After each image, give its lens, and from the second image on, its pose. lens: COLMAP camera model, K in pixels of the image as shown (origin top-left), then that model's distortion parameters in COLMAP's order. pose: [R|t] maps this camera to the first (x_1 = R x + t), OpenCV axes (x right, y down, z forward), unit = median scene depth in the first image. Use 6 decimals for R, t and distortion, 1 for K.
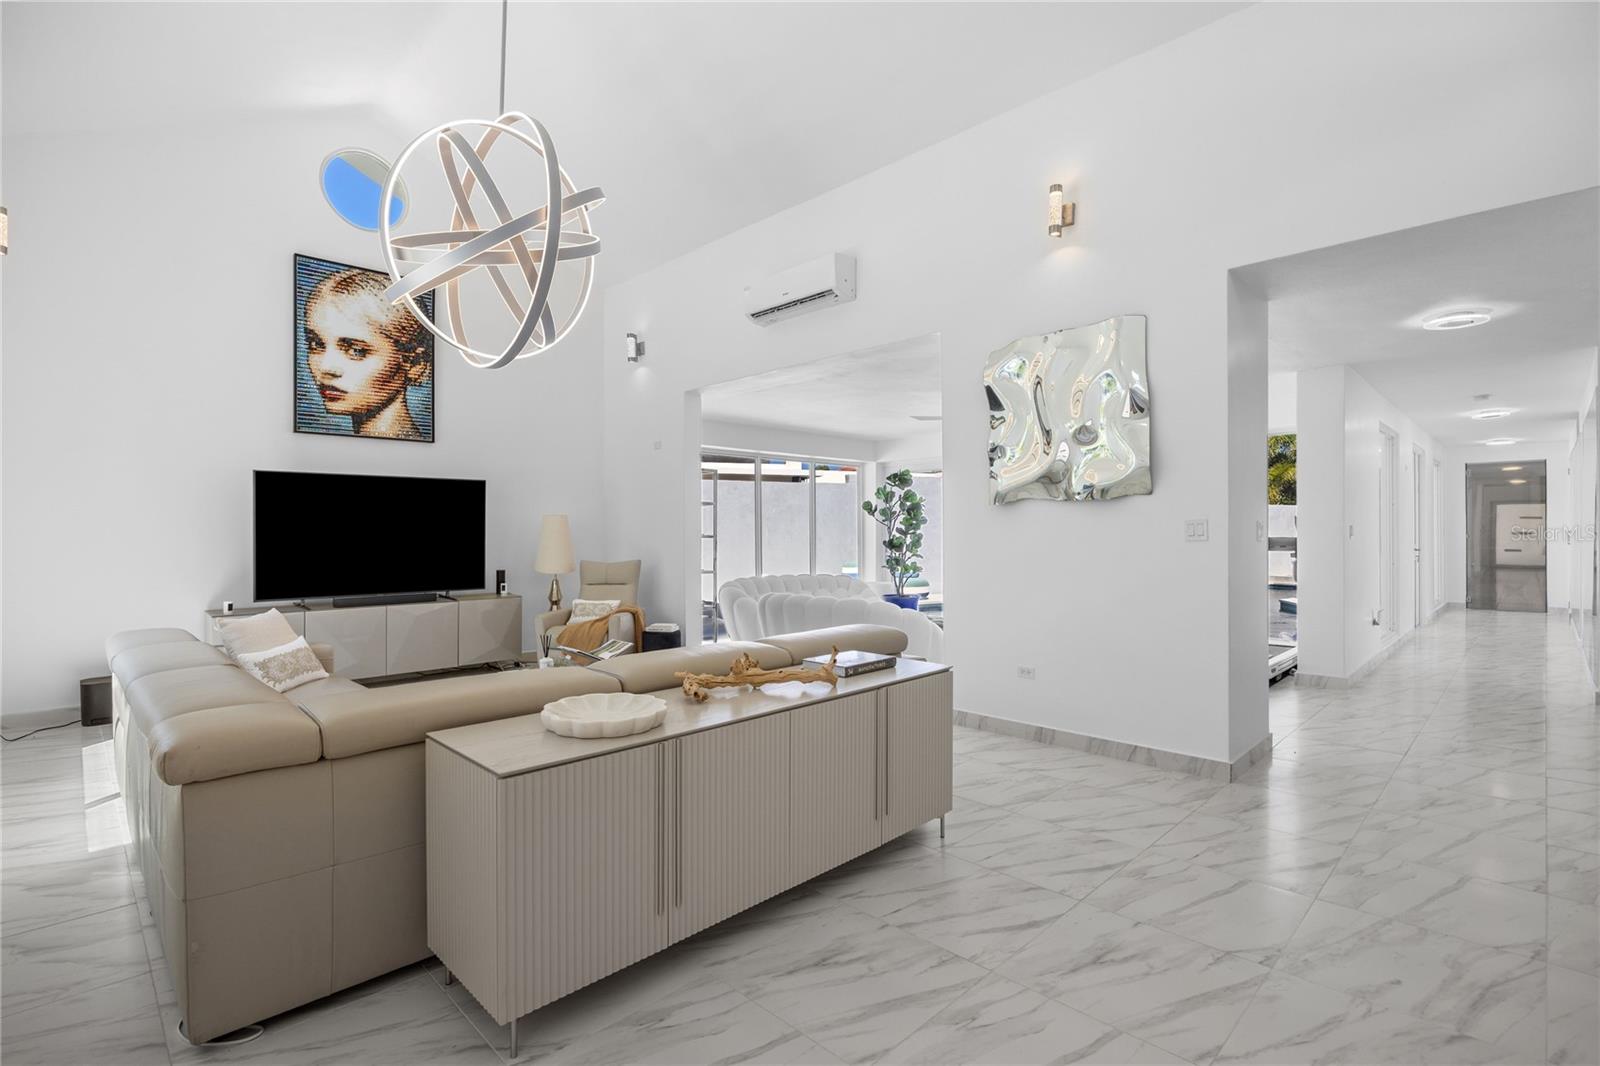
lens RADIAL K [[780.7, 0, 824.3], [0, 780.7, 528.7], [0, 0, 1]] dist [-0.018409, 0.002452]
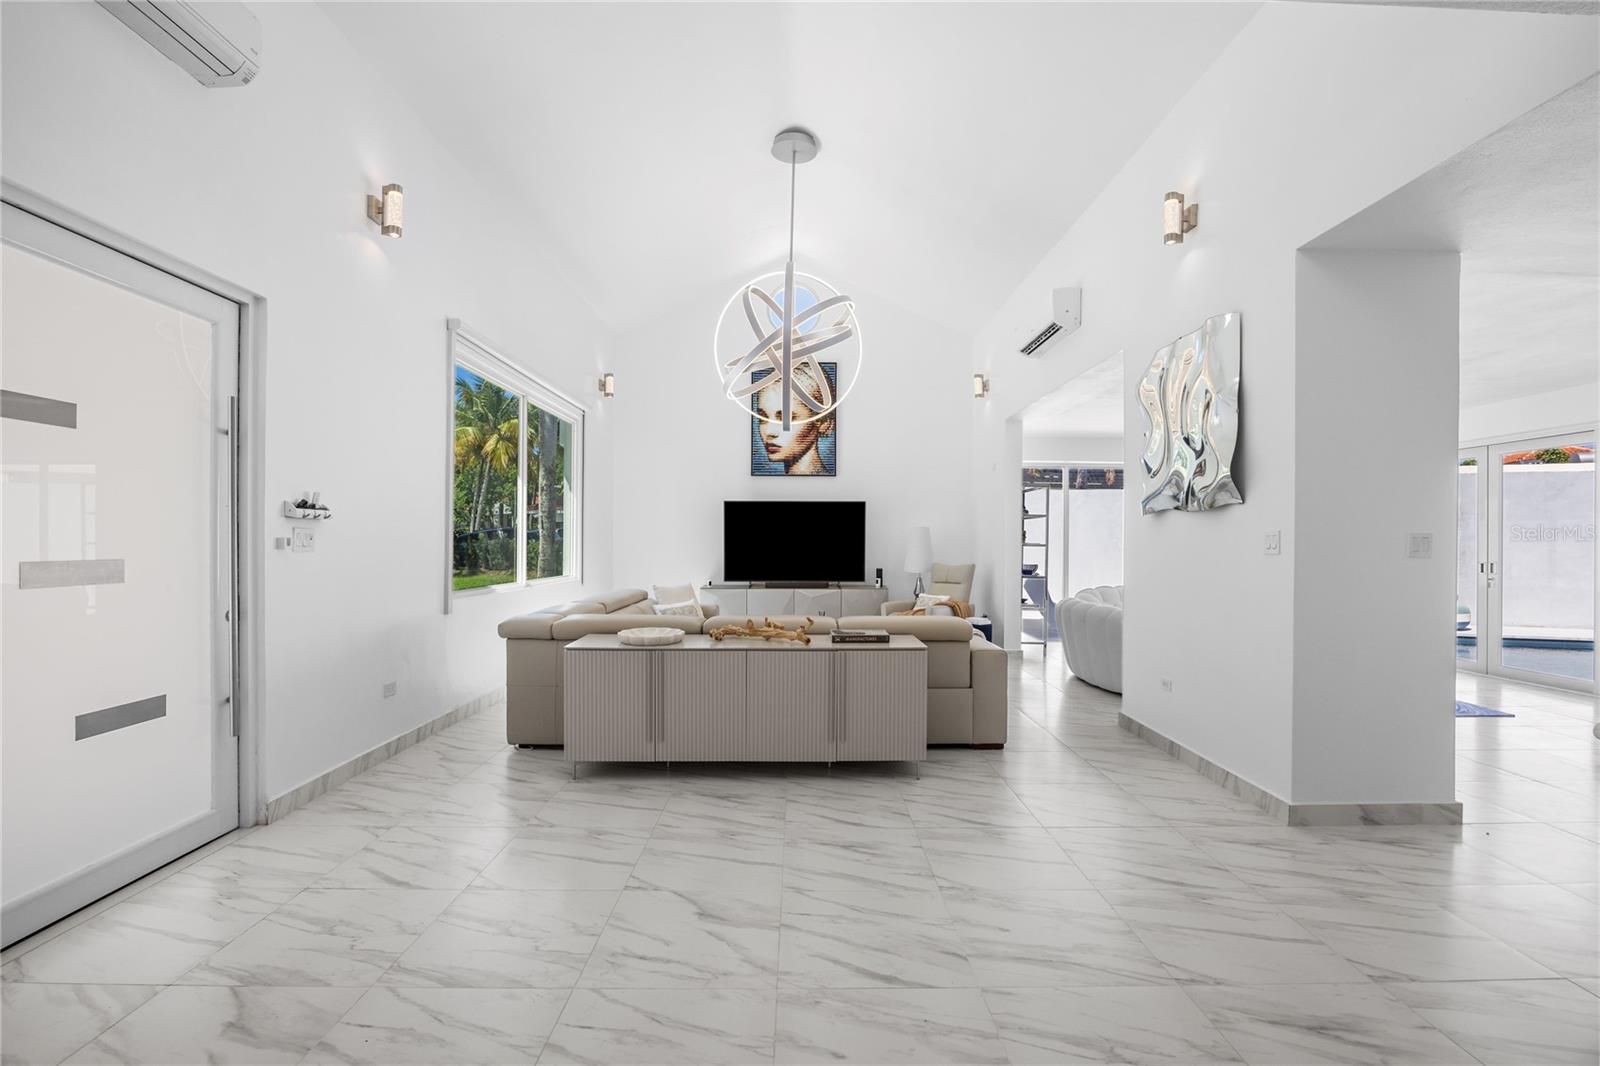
lens RADIAL K [[780.7, 0, 812.8], [0, 780.7, 542.7], [0, 0, 1]] dist [-0.018409, 0.002452]
pose [[0.692639, 0.009953, -0.721216, 0.539092], [-0.004802, 0.999946, 0.009188, -0.003227], [0.721269, -0.002901, 0.692649, -0.010133]]
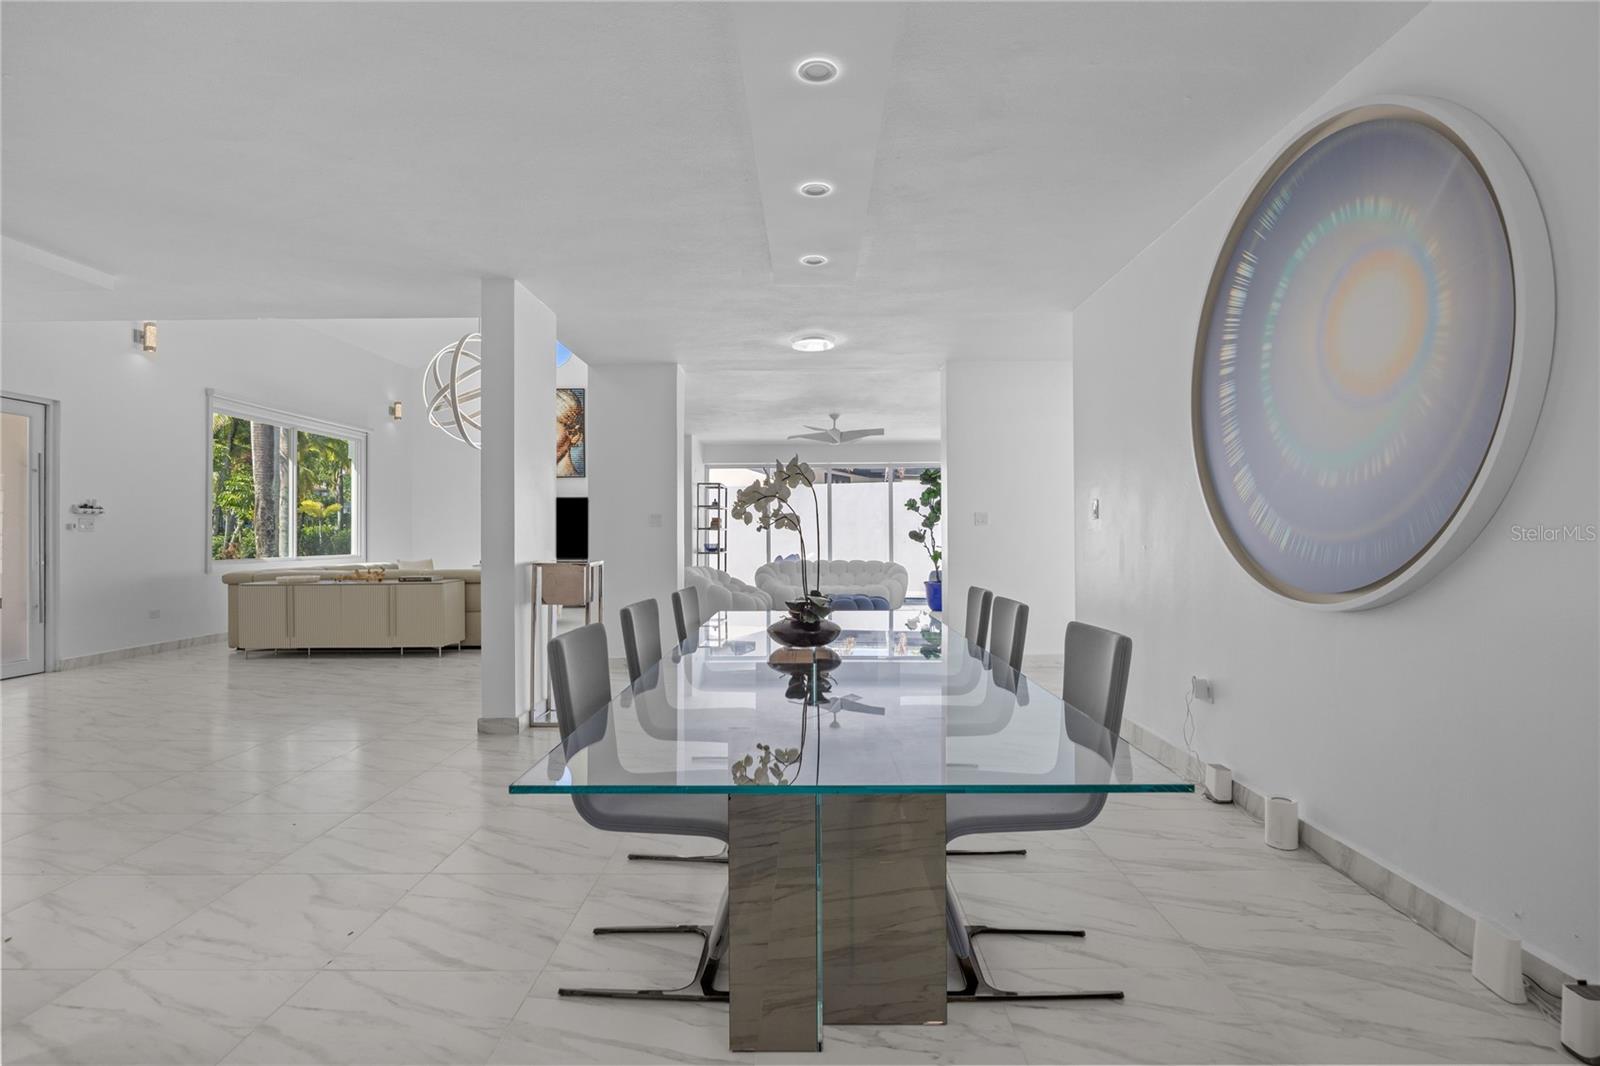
lens RADIAL K [[805.8, 0, 801.2], [0, 805.8, 538.3], [0, 0, 1]] dist [-0.027955, 0.000567]
pose [[0.692403, 0.009683, -0.721446, 1.325418], [0.001653, 0.999886, 0.015006, 0.005292], [0.721509, -0.011582, 0.692308, 0.071065]]
